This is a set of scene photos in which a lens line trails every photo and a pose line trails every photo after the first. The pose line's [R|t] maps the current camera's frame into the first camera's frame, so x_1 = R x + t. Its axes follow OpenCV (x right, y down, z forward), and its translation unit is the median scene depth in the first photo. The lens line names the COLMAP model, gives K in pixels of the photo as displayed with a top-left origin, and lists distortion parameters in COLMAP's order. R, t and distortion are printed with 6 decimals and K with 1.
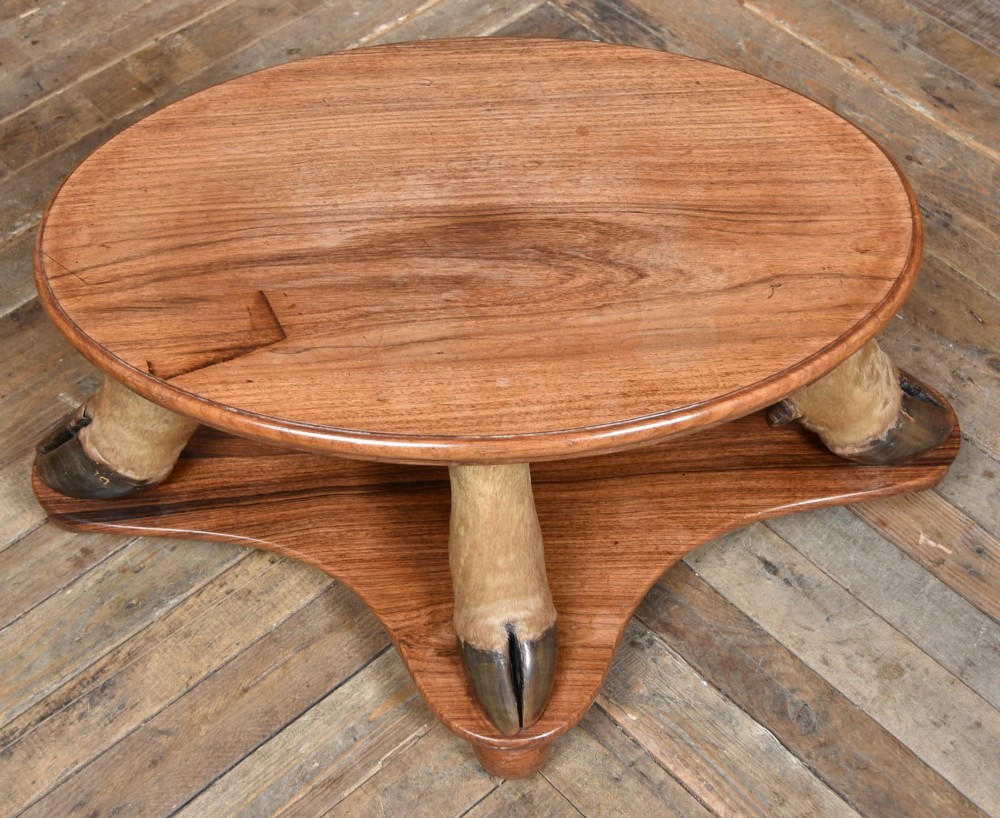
lens RADIAL K [[1688.4, 0, 518.0], [0, 1688.4, 371.7], [0, 0, 1]] dist [-0.008966, 0.000000]
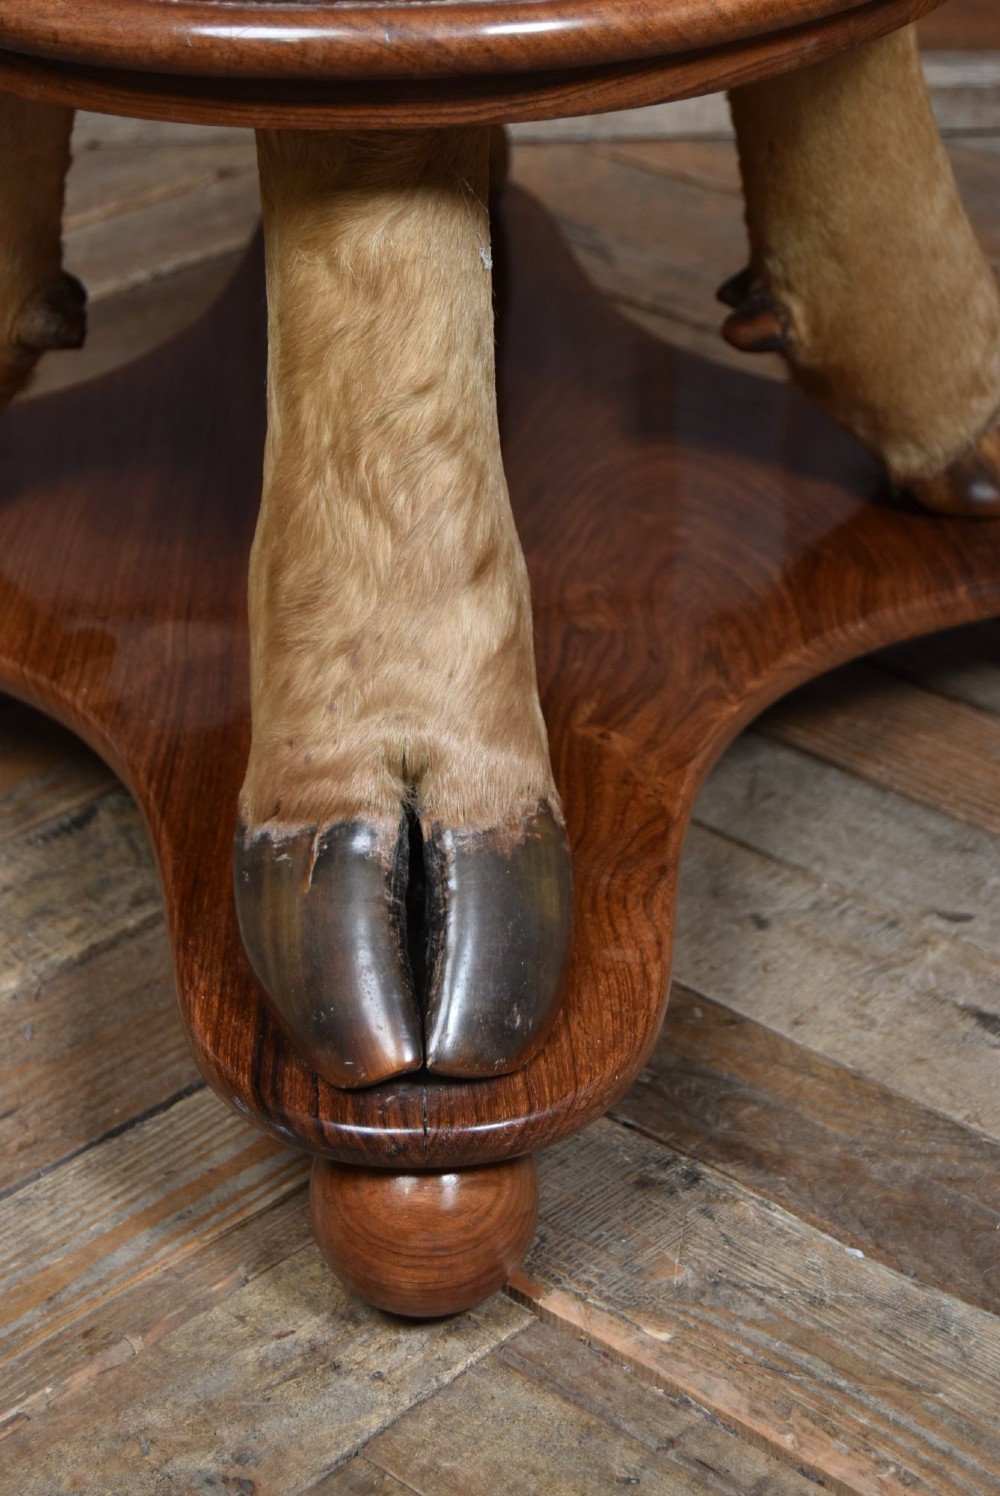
lens RADIAL K [[3027.5, 0, 492.2], [0, 3027.5, 766.7], [0, 0, 1]] dist [-0.003264, 0.000000]
pose [[0.997499, -0.025920, 0.065760, -0.002963], [0.046814, 0.939303, -0.339879, 0.295744], [-0.052959, 0.342107, 0.938167, 0.378928]]
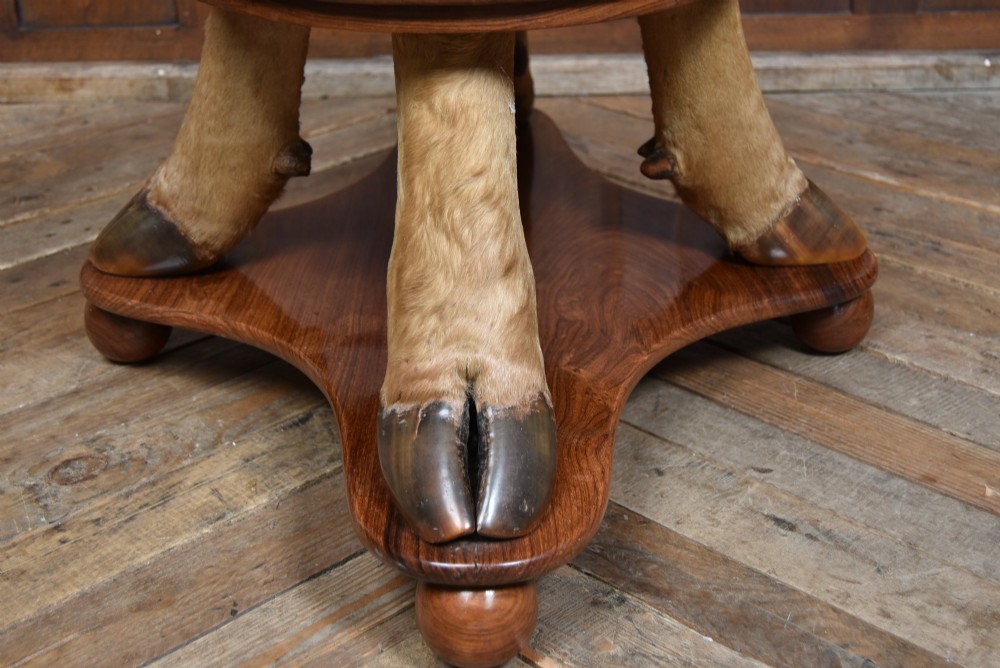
lens RADIAL K [[1532.8, 0, 505.3], [0, 1532.8, 340.6], [0, 0, 1]] dist [-0.014129, 0.000000]
pose [[0.998785, -0.016683, 0.046372, 0.006775], [0.034161, 0.912589, -0.407449, 0.313622], [-0.035521, 0.408538, 0.912050, 0.413383]]
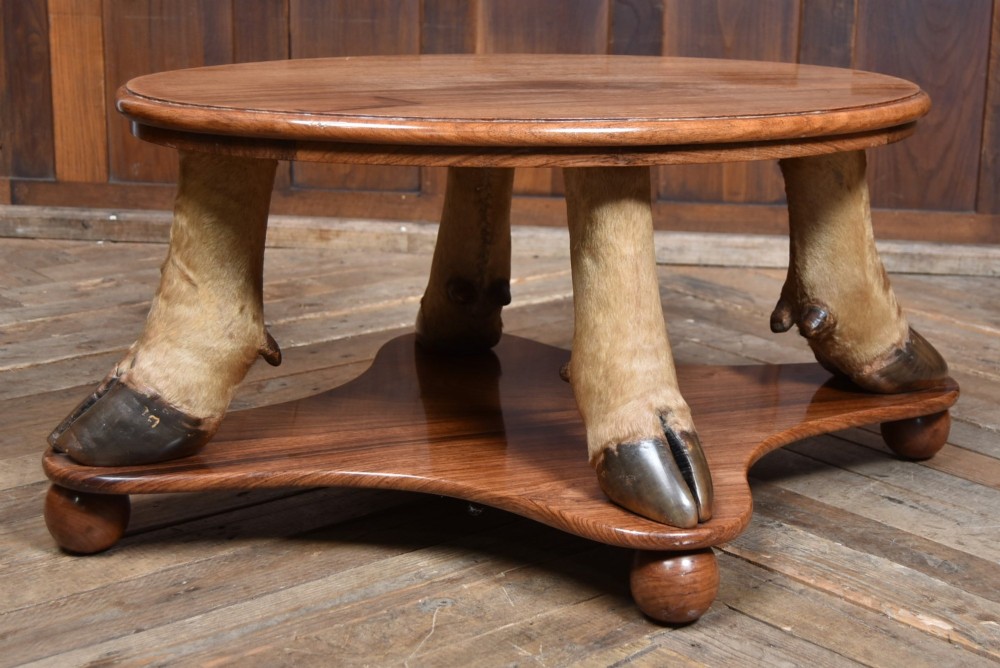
lens RADIAL K [[1737.4, 0, 572.3], [0, 1737.4, 347.4], [0, 0, 1]] dist [-0.017369, 0.000000]
pose [[0.998749, 0.048368, 0.012711, -0.059181], [-0.032685, 0.823694, -0.566091, 0.651743], [-0.037851, 0.564967, 0.824245, 0.122016]]
